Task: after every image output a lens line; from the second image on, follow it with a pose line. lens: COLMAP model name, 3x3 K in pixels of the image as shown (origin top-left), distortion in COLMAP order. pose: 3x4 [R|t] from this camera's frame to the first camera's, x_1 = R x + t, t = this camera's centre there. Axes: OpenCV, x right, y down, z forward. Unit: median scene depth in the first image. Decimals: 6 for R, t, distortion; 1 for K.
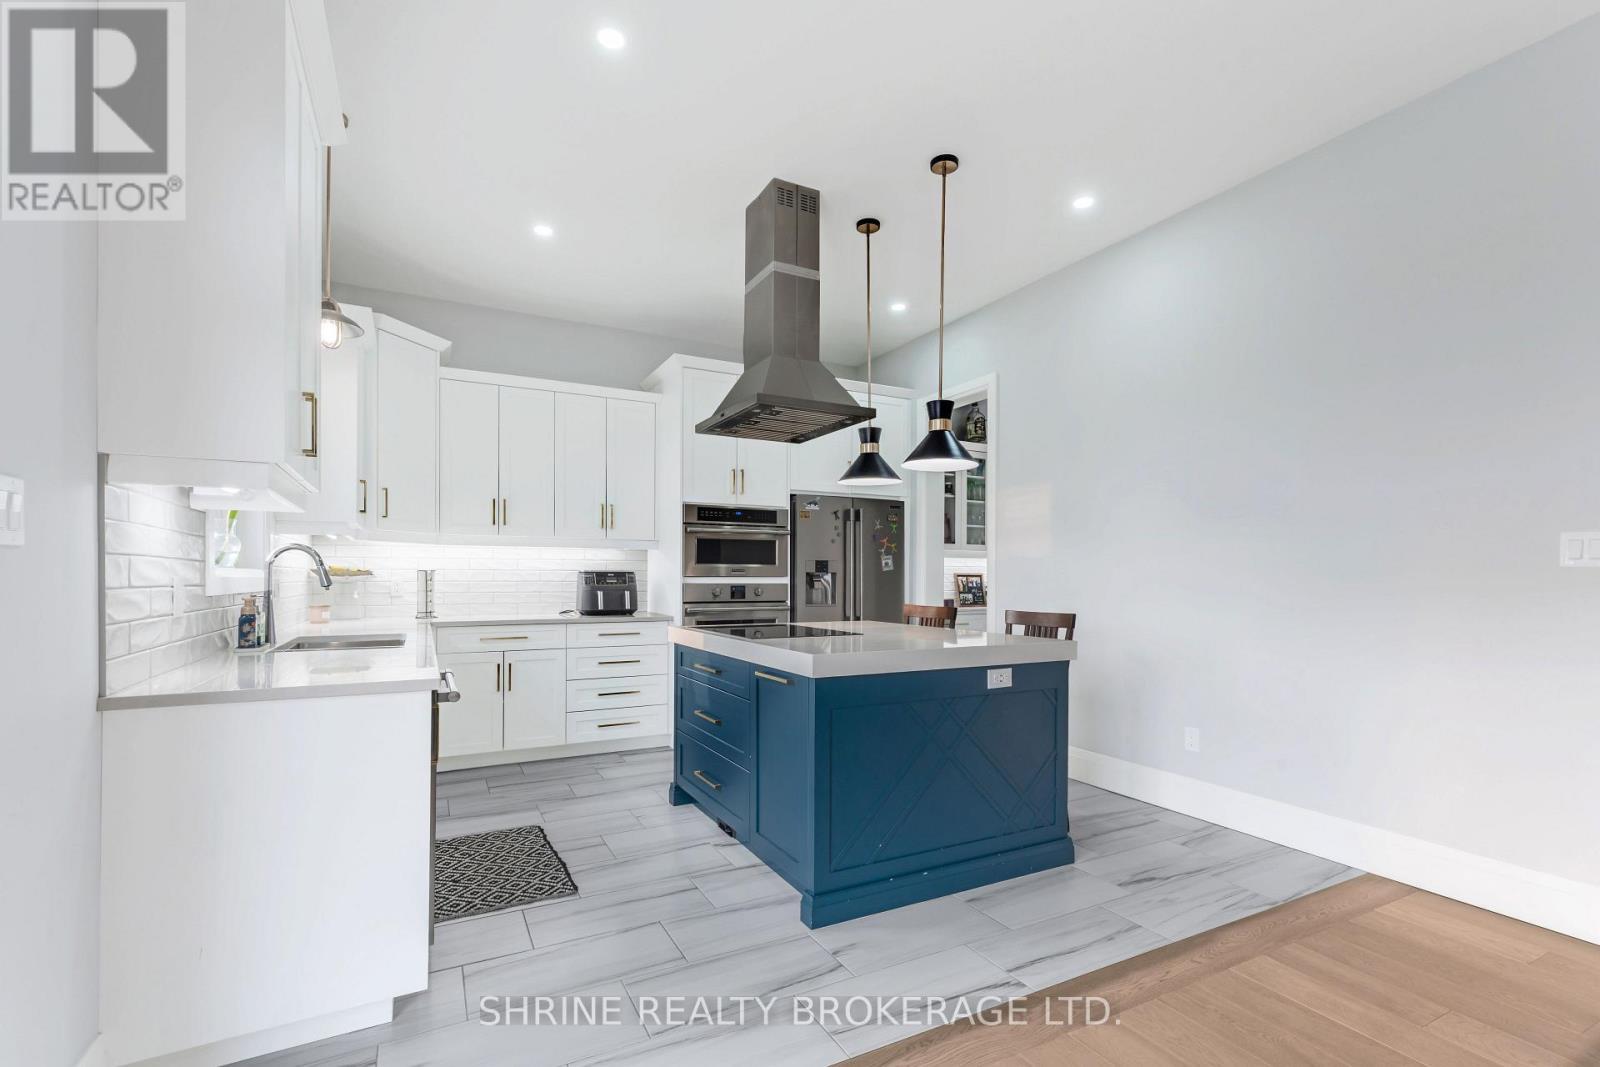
lens RADIAL K [[713.2, 0, 778.5], [0, 713.2, 577.3], [0, 0, 1]] dist [-0.000199, 0.000208]
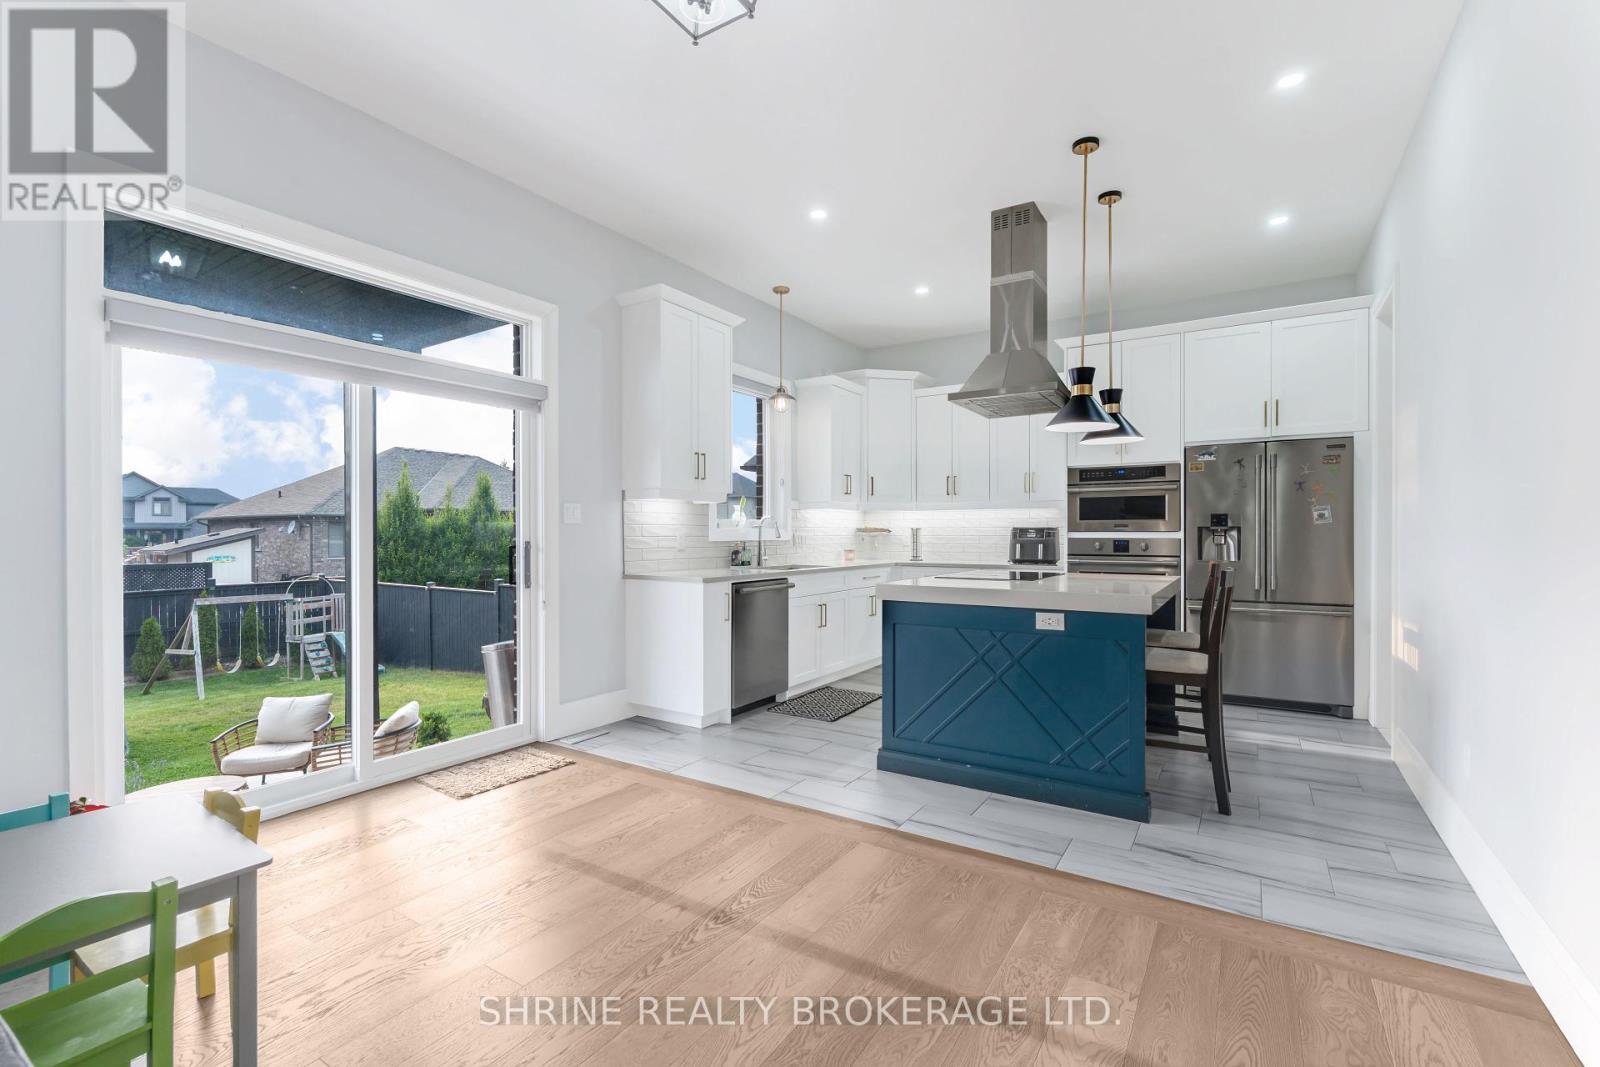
lens RADIAL K [[705.7, 0, 800.0], [0, 705.7, 533.5], [0, 0, 1]] dist [-0.002764, -0.000013]
pose [[0.496306, -0.002401, -0.868144, 0.631715], [0.001388, 0.999997, -0.001972, 0.003494], [0.868147, -0.000226, 0.496308, 0.067801]]
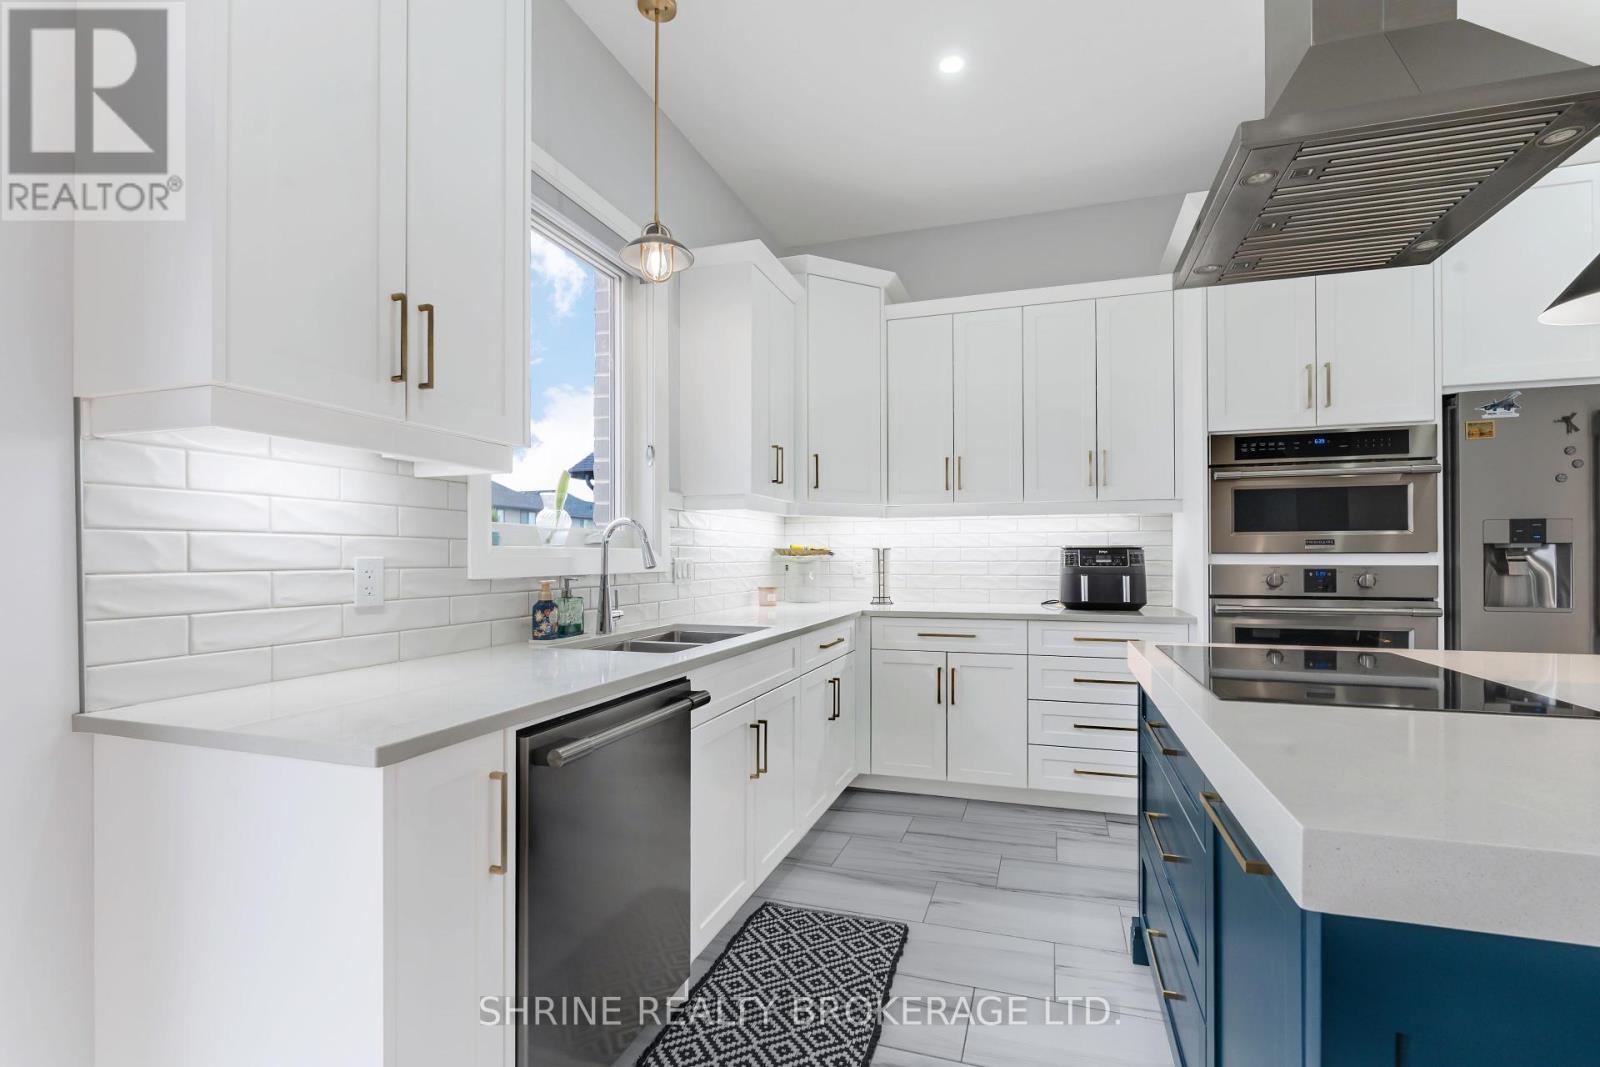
lens RADIAL K [[703.3, 0, 838.8], [0, 703.3, 551.4], [0, 0, 1]] dist [-0.008324, -0.000019]
pose [[0.721551, -0.009408, -0.692297, 0.053961], [0.004500, 0.999950, -0.008898, 0.001105], [0.692347, 0.003305, 0.721558, 0.342784]]
